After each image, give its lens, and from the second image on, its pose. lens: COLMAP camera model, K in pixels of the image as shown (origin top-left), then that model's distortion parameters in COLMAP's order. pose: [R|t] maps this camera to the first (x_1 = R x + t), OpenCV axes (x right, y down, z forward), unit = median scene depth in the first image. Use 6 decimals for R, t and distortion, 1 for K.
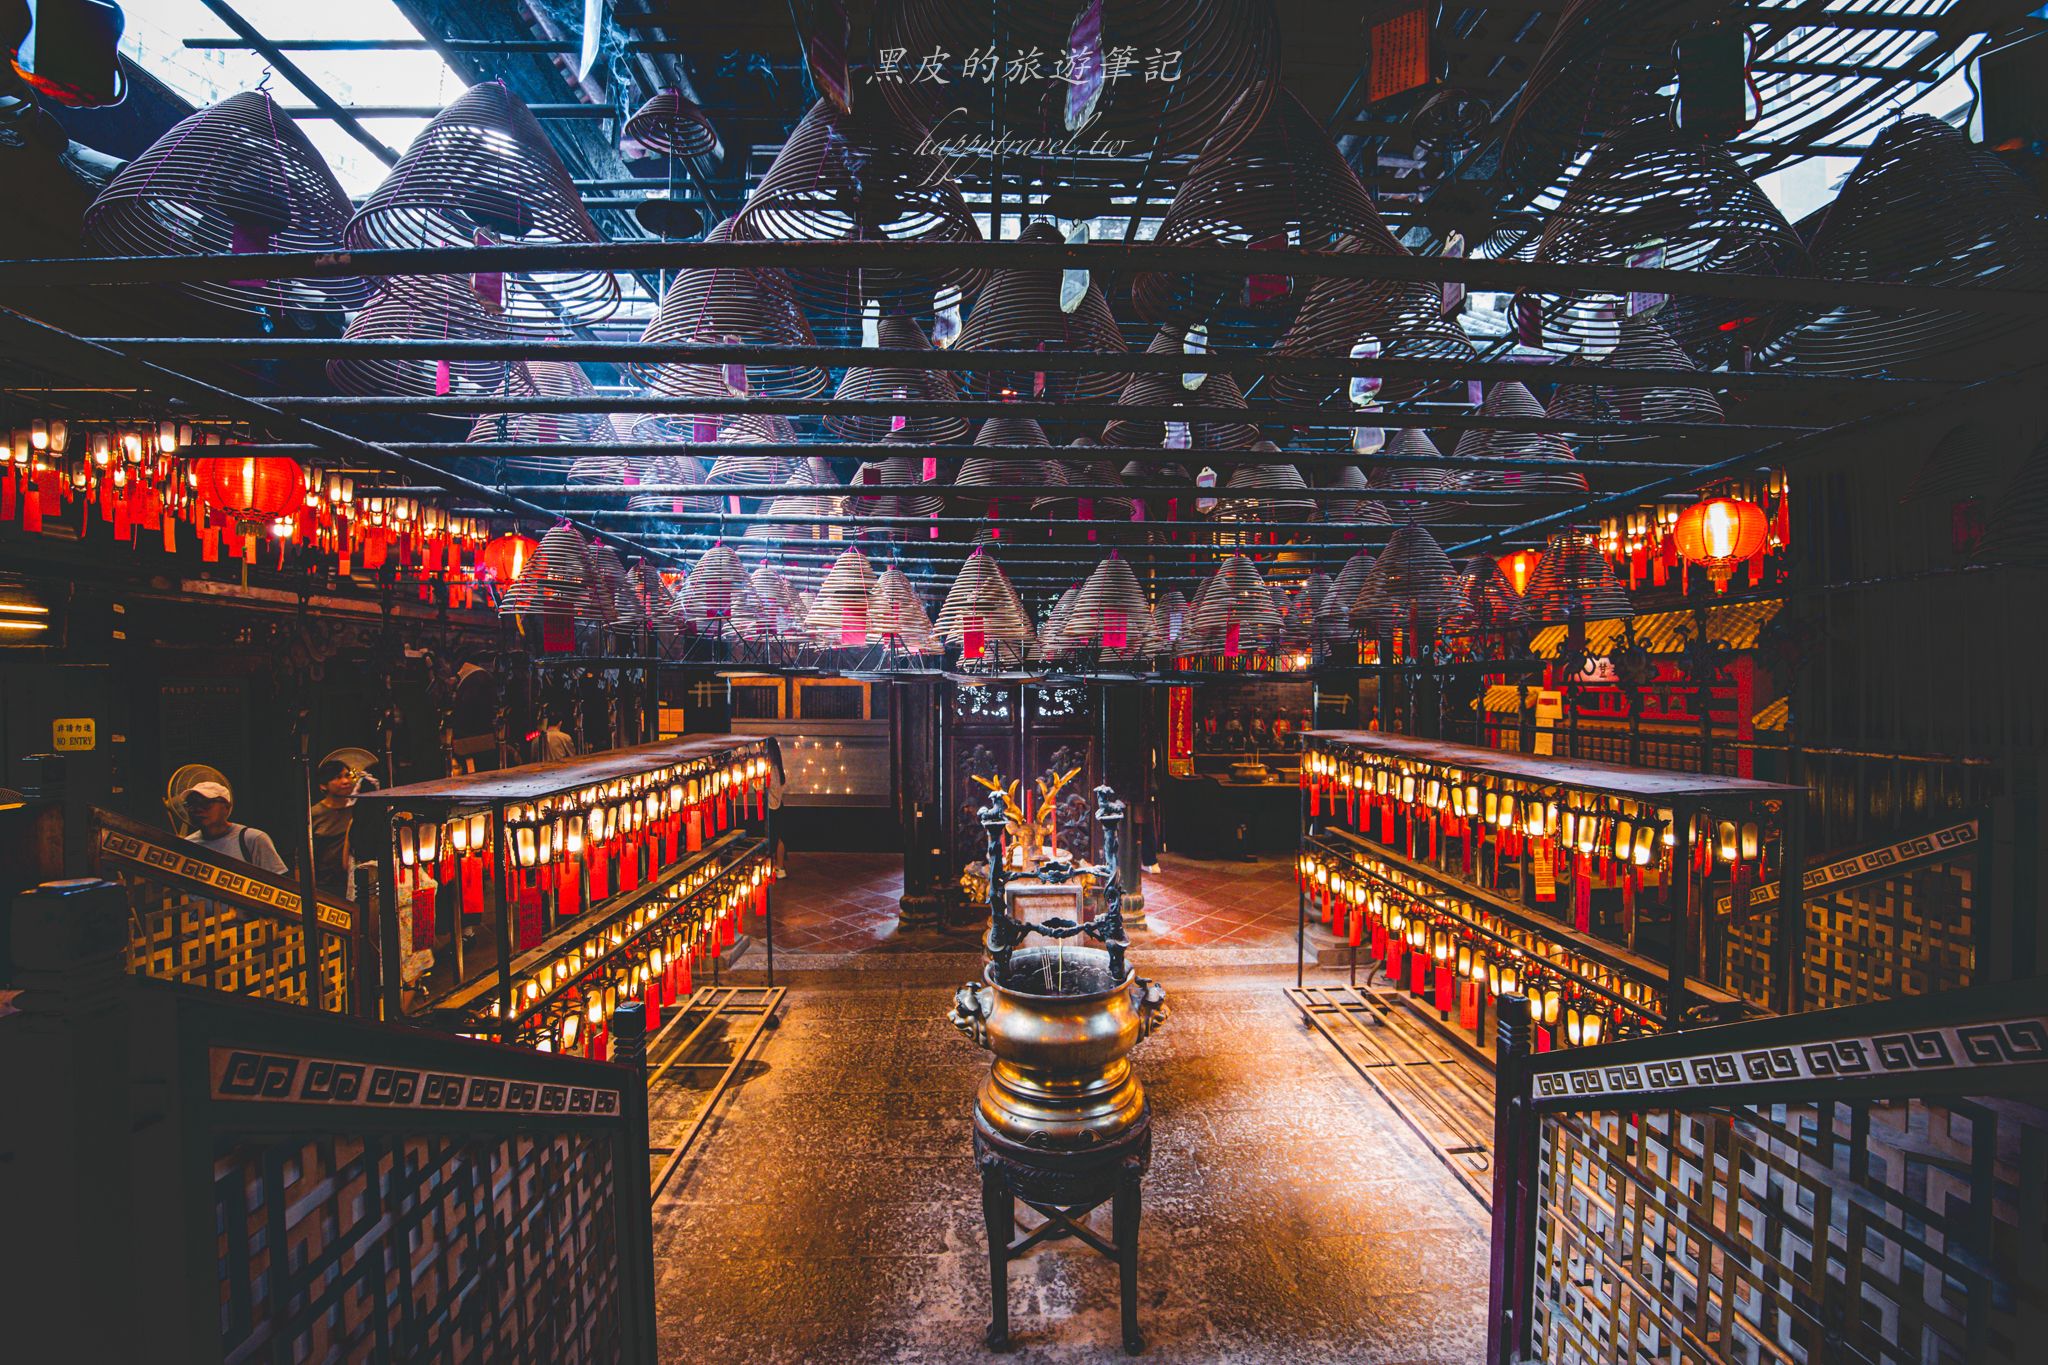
lens RADIAL K [[813.8, 0, 1013.6], [0, 813.8, 708.4], [0, 0, 1]] dist [-0.049976, -0.000010]
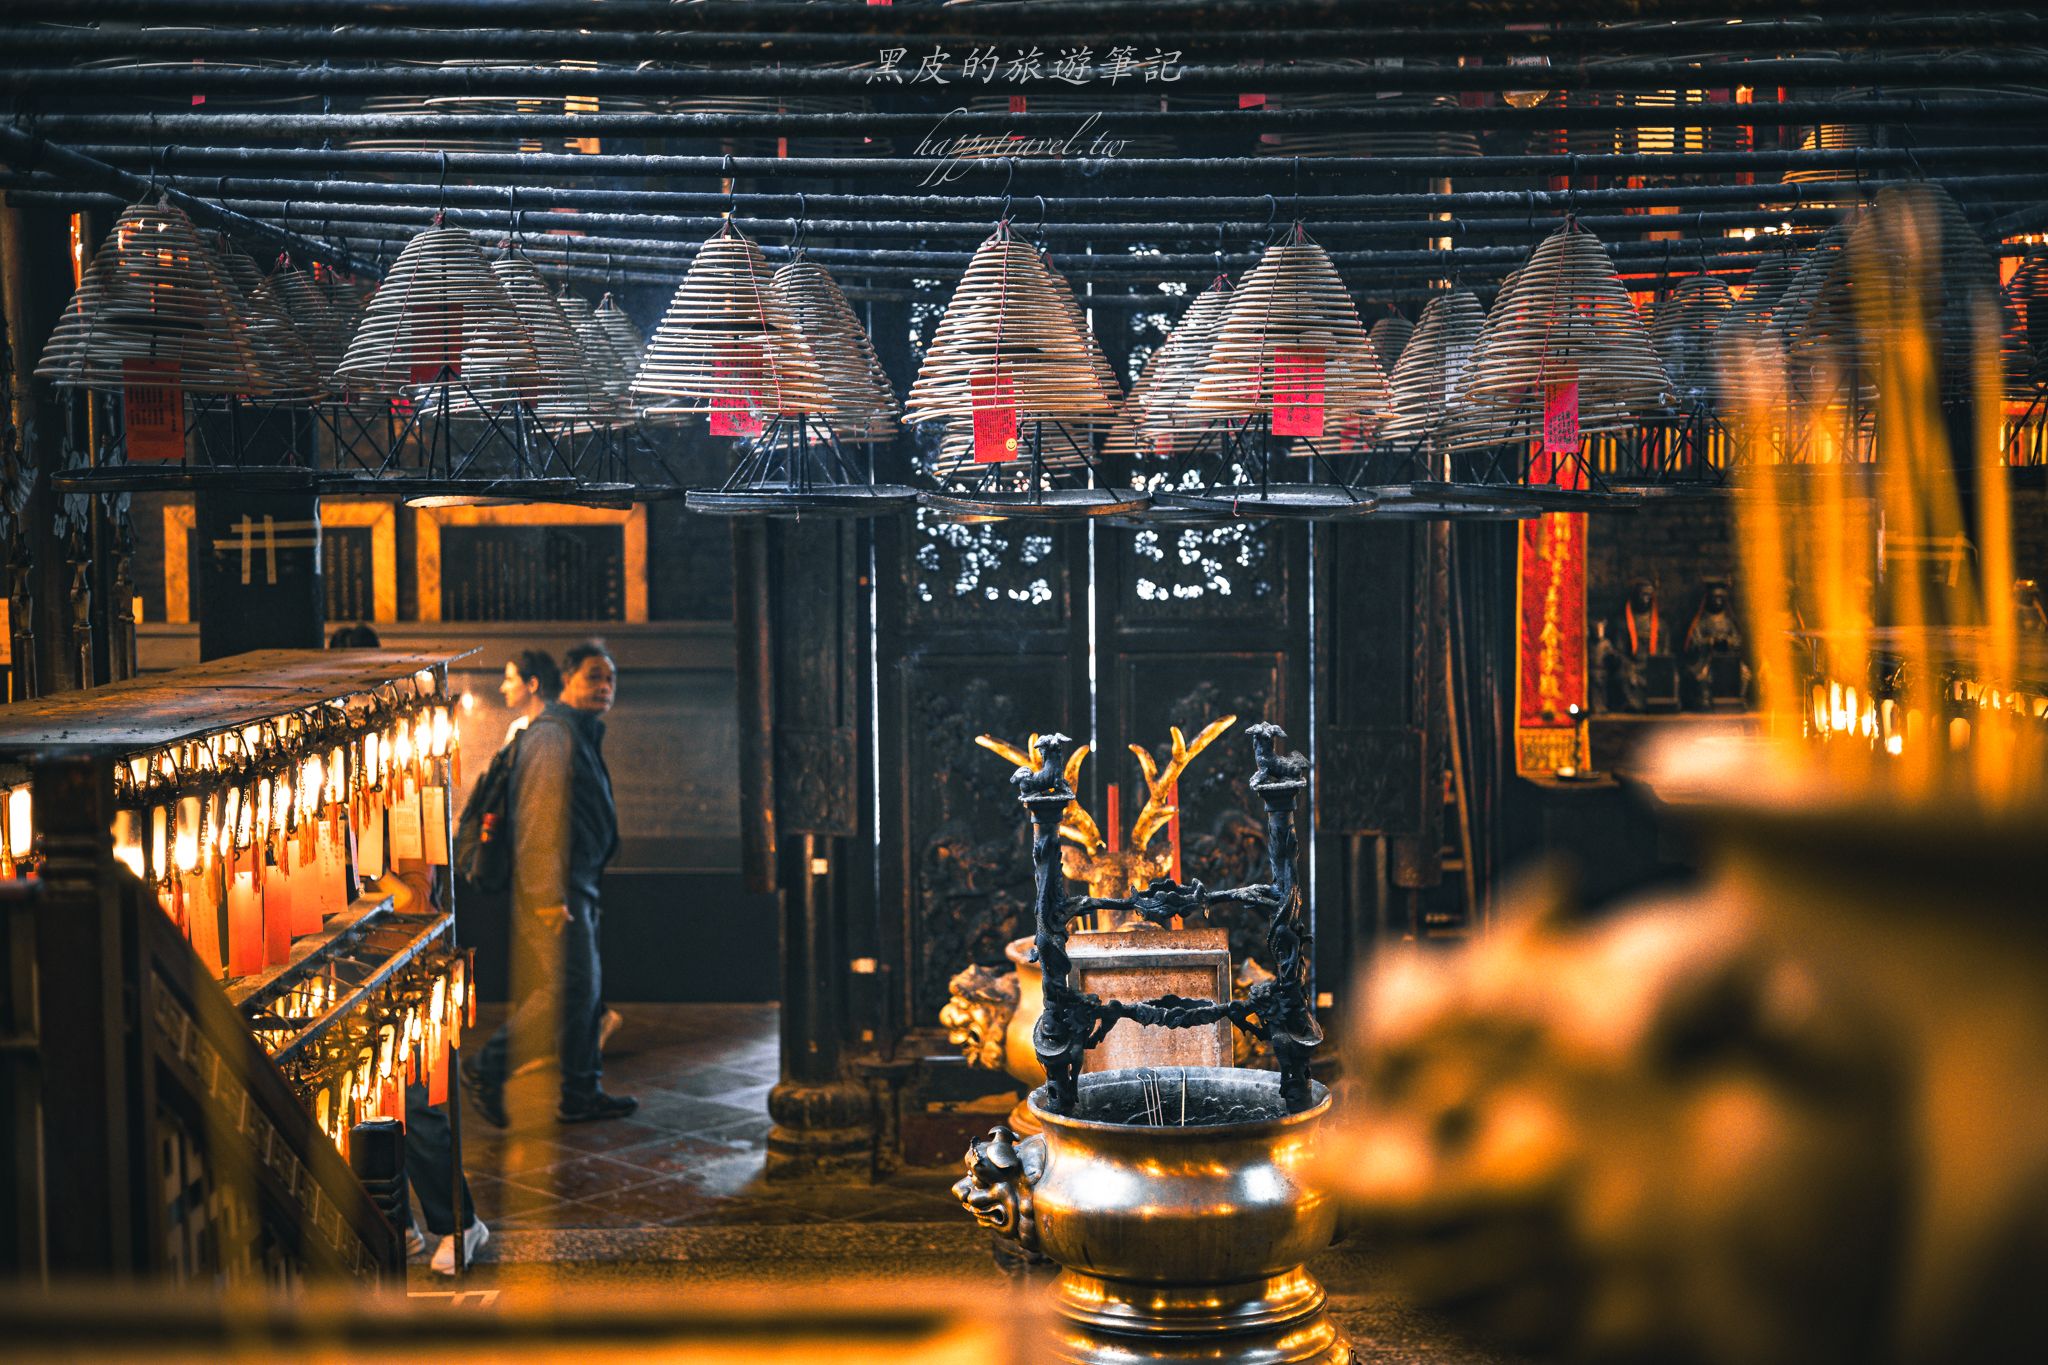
lens RADIAL K [[2783.5, 0, 1024.0], [0, 2783.5, 682.5], [0, 0, 1]] dist [0.094755, -0.479854]
pose [[0.999914, -0.007111, -0.011009, -0.010522], [0.007439, 0.999520, 0.030078, 0.011865], [0.010789, -0.030157, 0.999487, -0.426910]]
